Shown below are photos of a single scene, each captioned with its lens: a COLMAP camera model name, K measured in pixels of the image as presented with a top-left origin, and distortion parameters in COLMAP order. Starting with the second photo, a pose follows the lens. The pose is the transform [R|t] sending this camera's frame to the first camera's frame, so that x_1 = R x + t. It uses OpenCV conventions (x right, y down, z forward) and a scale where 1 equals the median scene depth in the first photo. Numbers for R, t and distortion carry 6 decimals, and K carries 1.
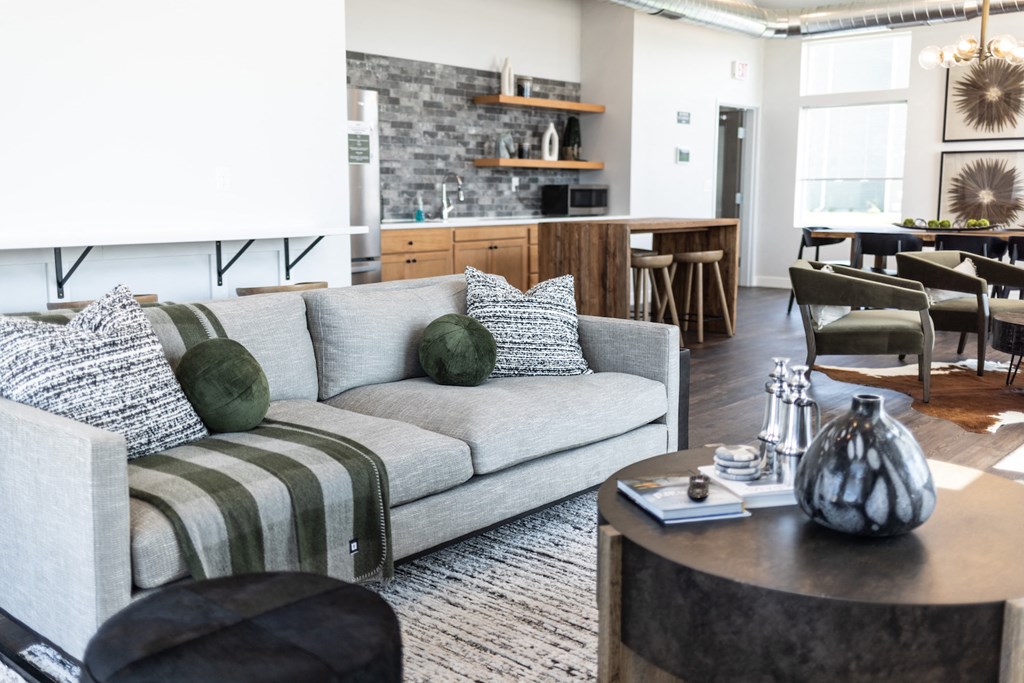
lens RADIAL K [[966.4, 0, 512.0], [0, 966.4, 341.5], [0, 0, 1]] dist [0.008515, -0.011721]
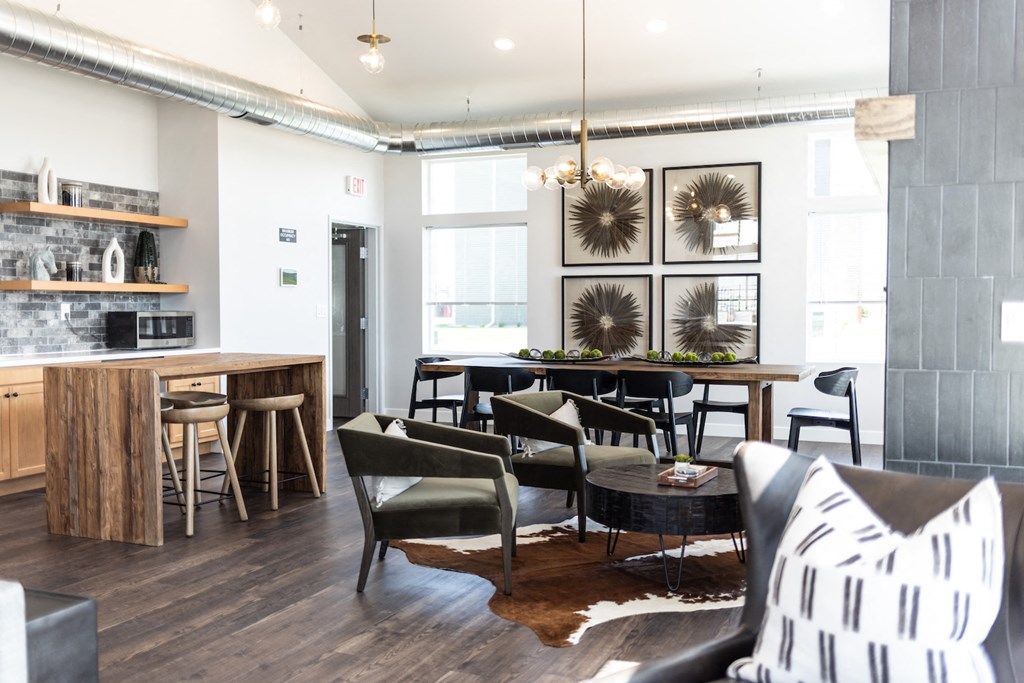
lens RADIAL K [[966.4, 0, 512.0], [0, 966.4, 341.5], [0, 0, 1]] dist [0.008515, -0.011721]
pose [[0.949788, -0.012193, 0.312657, 0.104746], [0.048610, 0.992858, -0.108946, -0.032112], [-0.309096, 0.118673, 0.943598, 0.127558]]
